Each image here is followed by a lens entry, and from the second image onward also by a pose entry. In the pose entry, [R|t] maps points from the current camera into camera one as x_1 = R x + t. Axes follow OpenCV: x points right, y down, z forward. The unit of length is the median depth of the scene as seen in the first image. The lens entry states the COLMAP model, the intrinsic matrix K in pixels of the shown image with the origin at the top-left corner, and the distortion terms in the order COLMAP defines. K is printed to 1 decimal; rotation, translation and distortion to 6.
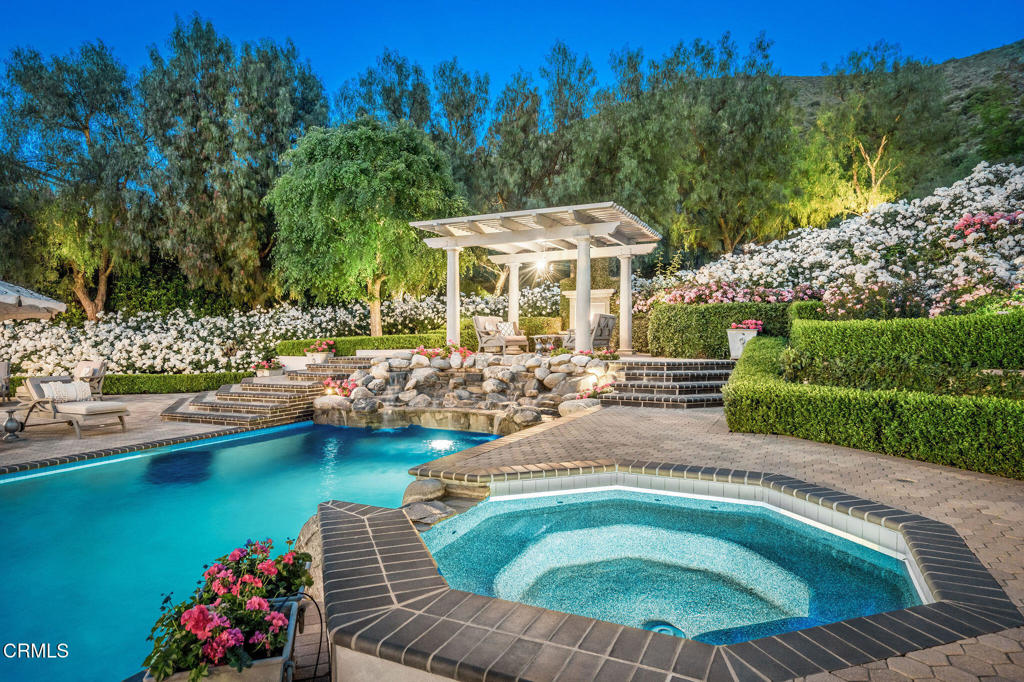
lens RADIAL K [[598.4, 0, 513.2], [0, 598.4, 320.9], [0, 0, 1]] dist [0.016554, -0.000632]
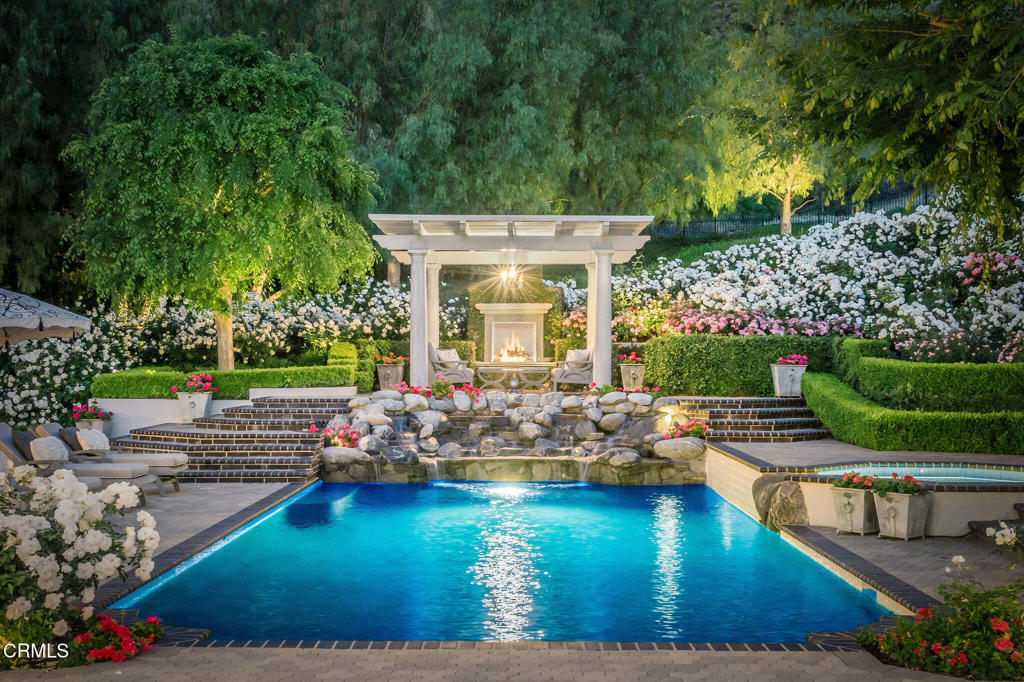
lens RADIAL K [[1340.0, 0, 512.0], [0, 1340.0, 341.0], [0, 0, 1]] dist [0.000160, 0.004823]
pose [[0.906105, 0.011856, 0.422887, -0.862080], [-0.016873, 0.999825, 0.008123, -0.031351], [-0.422717, -0.014496, 0.906146, -0.689062]]
